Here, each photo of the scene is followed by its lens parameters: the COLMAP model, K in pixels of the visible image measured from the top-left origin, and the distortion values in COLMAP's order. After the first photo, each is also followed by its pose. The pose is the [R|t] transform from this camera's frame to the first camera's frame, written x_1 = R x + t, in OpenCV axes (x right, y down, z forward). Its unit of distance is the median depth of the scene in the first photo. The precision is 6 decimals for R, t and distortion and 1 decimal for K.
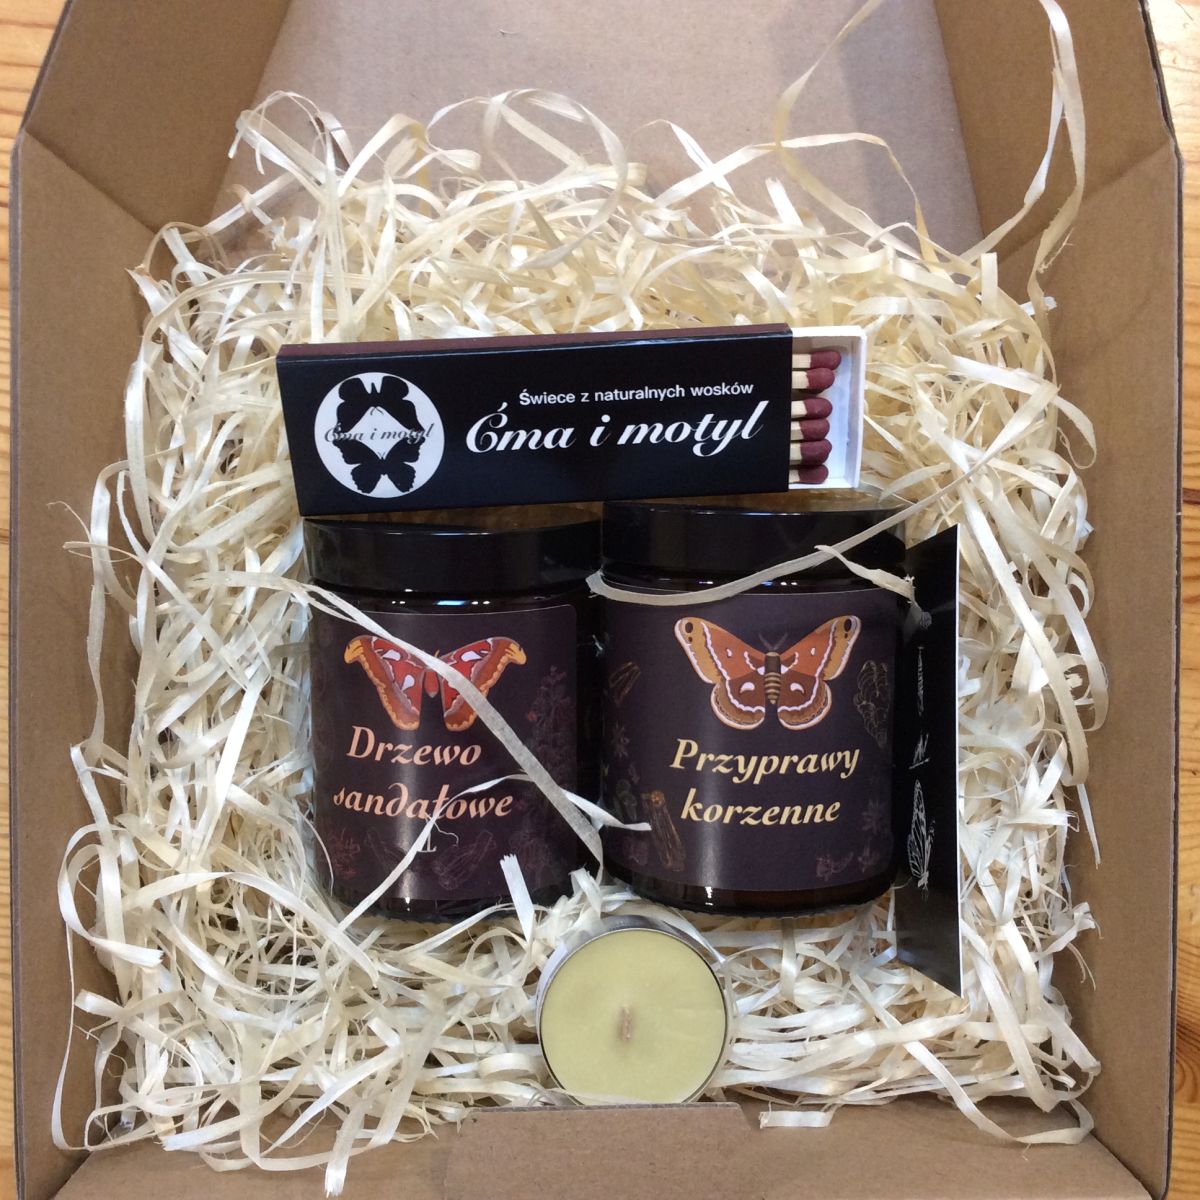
lens RADIAL K [[1483.2, 0, 606.9], [0, 1483.2, 591.6], [0, 0, 1]] dist [0.069170, 0.000000]
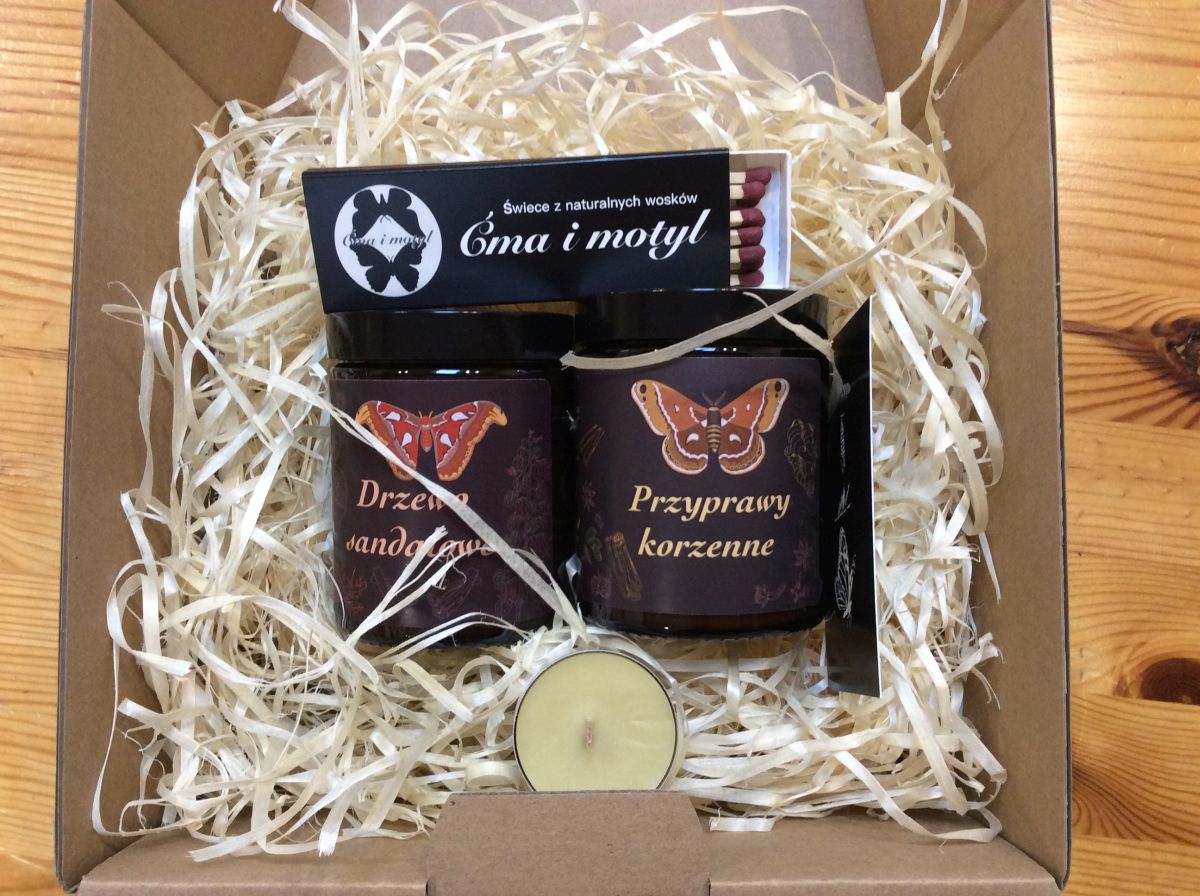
lens RADIAL K [[1092.8, 0, 606.4], [0, 1092.8, 460.6], [0, 0, 1]] dist [0.047586, 0.000000]
pose [[0.999613, -0.004100, -0.027510, 0.047770], [0.001693, 0.996212, -0.086939, 0.149860], [0.027762, 0.086859, 0.995834, 0.132952]]
